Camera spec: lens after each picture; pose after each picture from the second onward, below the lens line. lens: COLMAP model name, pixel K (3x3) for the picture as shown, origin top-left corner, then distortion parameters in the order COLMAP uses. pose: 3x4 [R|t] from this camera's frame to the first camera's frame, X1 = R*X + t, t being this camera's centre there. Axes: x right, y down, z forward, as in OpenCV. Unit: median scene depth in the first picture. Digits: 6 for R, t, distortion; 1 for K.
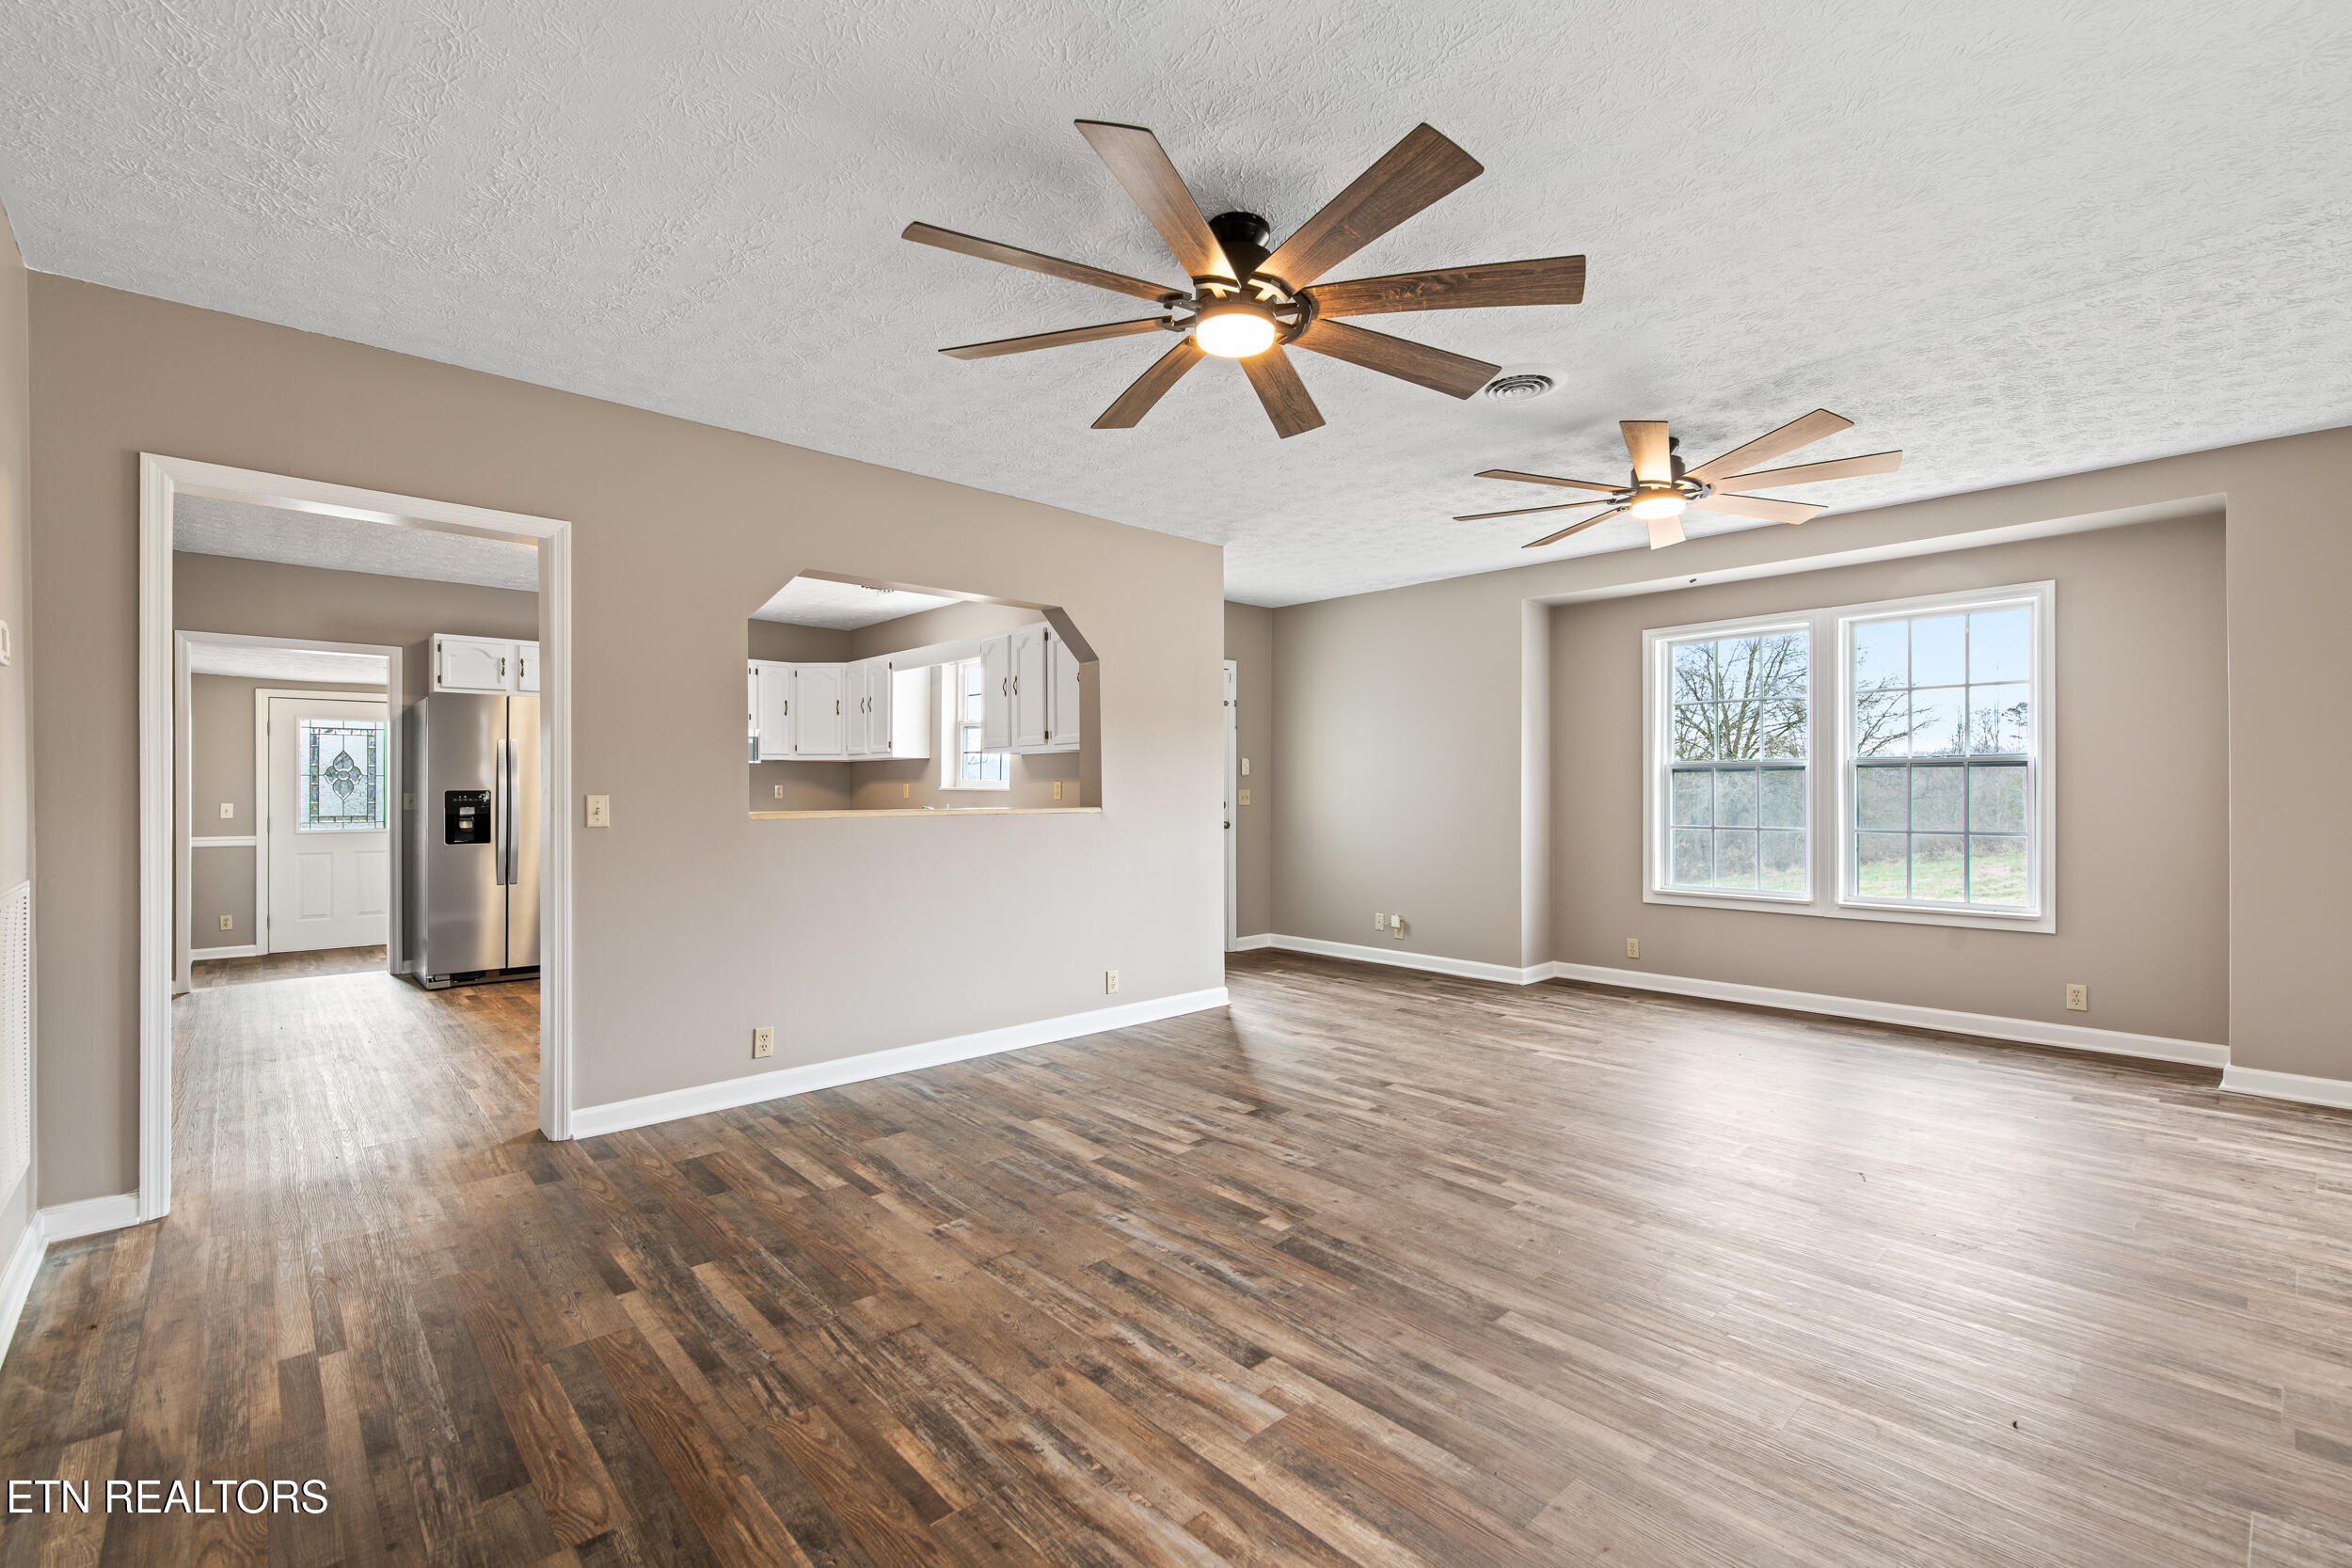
lens RADIAL K [[1036.8, 0, 1190.5], [0, 1036.8, 789.9], [0, 0, 1]] dist [-0.001417, 0.000676]
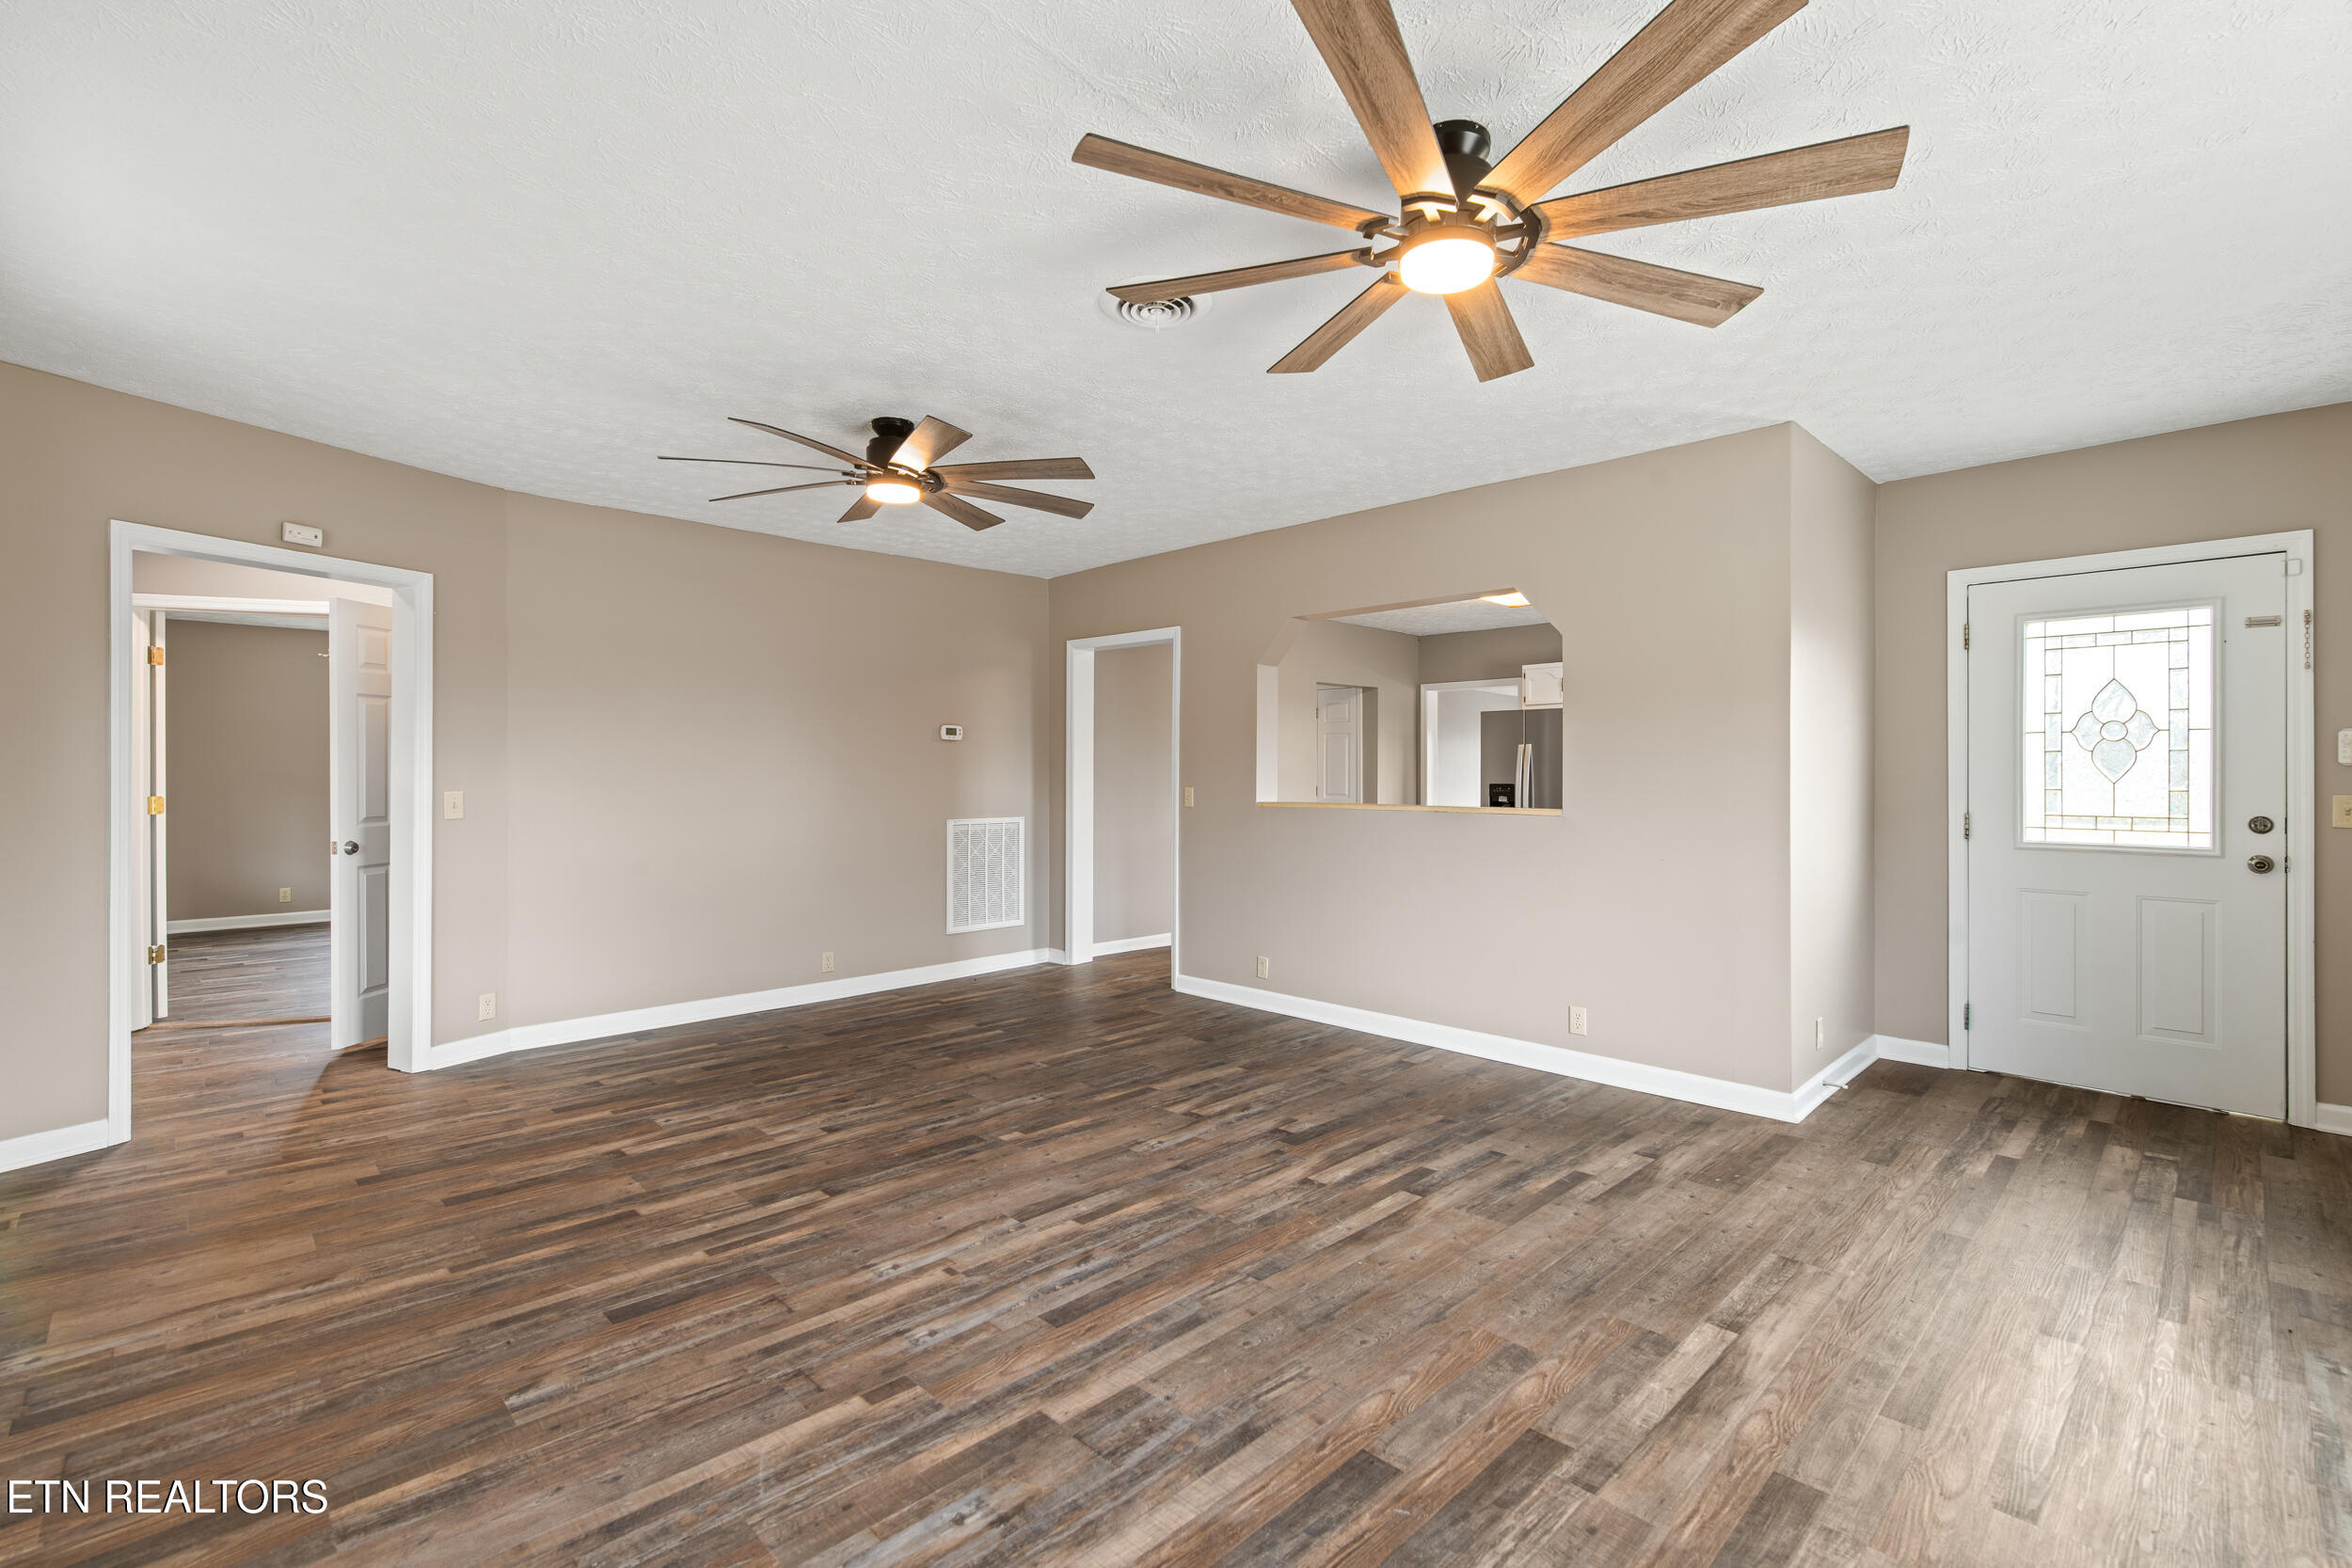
lens RADIAL K [[1036.8, 0, 1170.5], [0, 1036.8, 798.5], [0, 0, 1]] dist [-0.001417, 0.000676]
pose [[0.012279, 0.024287, -0.999630, 1.105258], [-0.002898, 0.999702, 0.024253, -0.018863], [0.999920, 0.002599, 0.012346, 0.975296]]
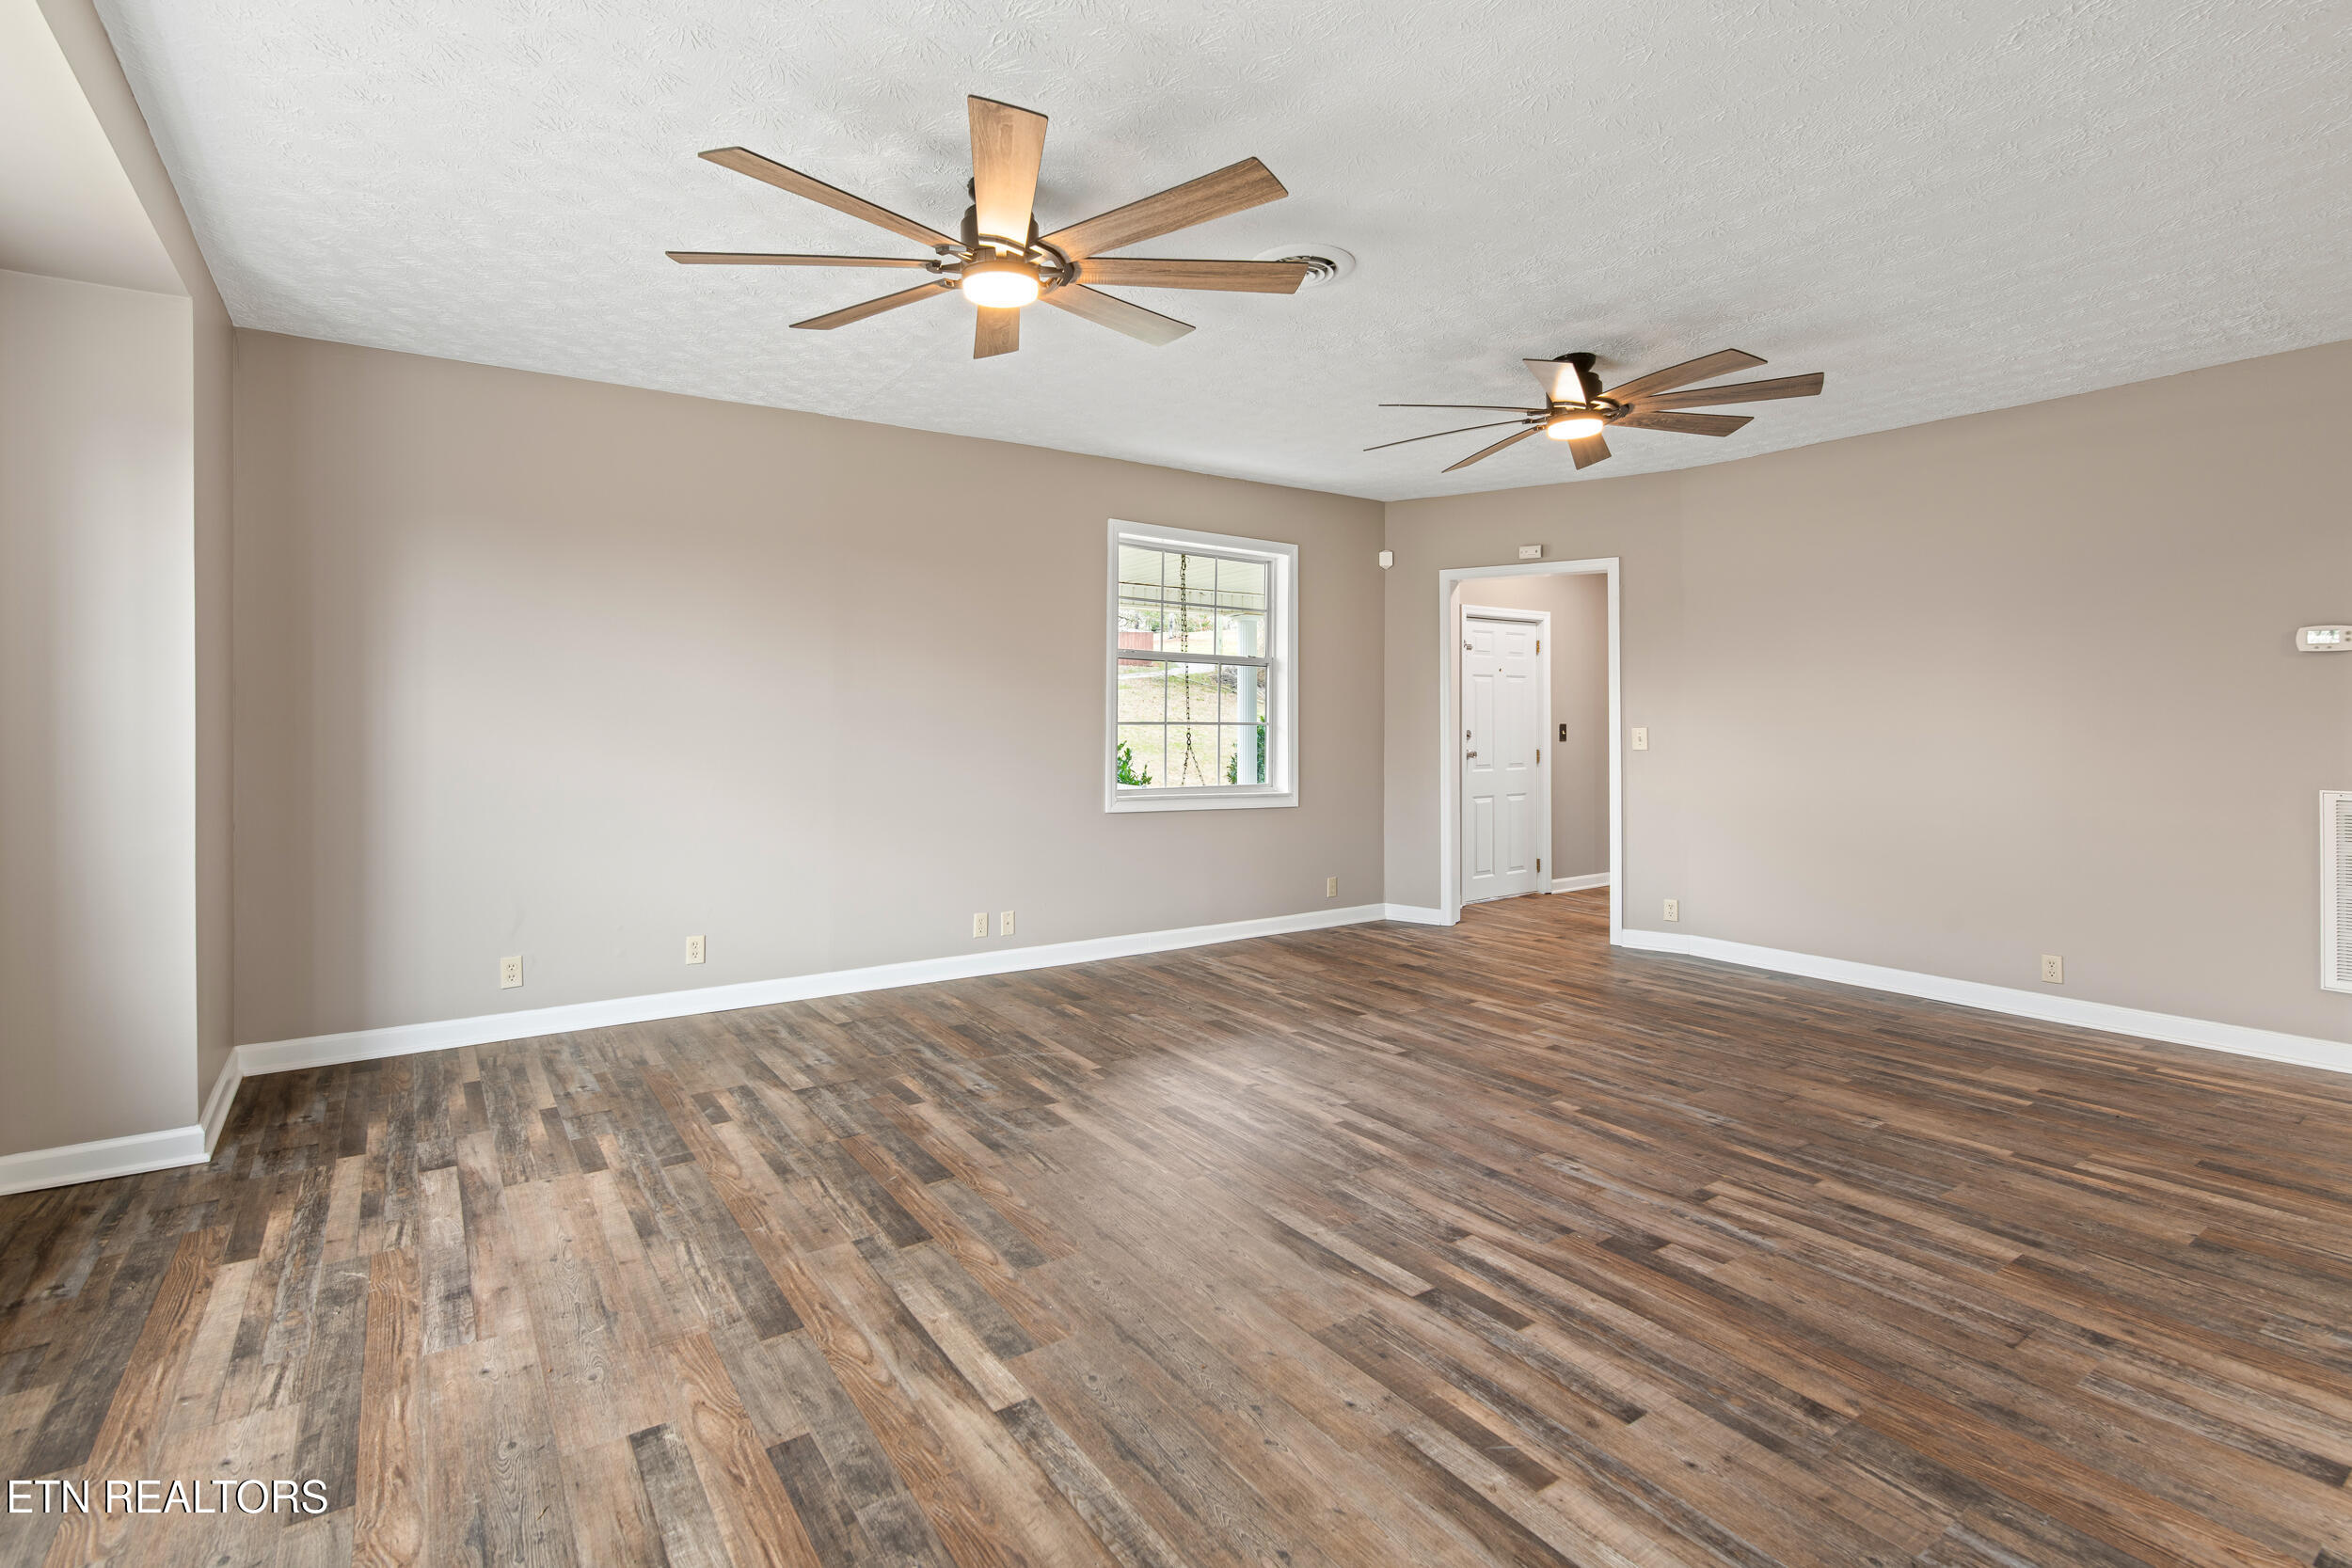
lens RADIAL K [[1085.5, 0, 1146.1], [0, 1085.5, 732.4], [0, 0, 1]] dist [0.001250, -0.000064]
pose [[-0.987216, -0.003540, 0.159349, 0.291946], [-0.000897, 0.999861, 0.016656, -0.013951], [-0.159386, 0.016300, -0.987082, 1.873747]]
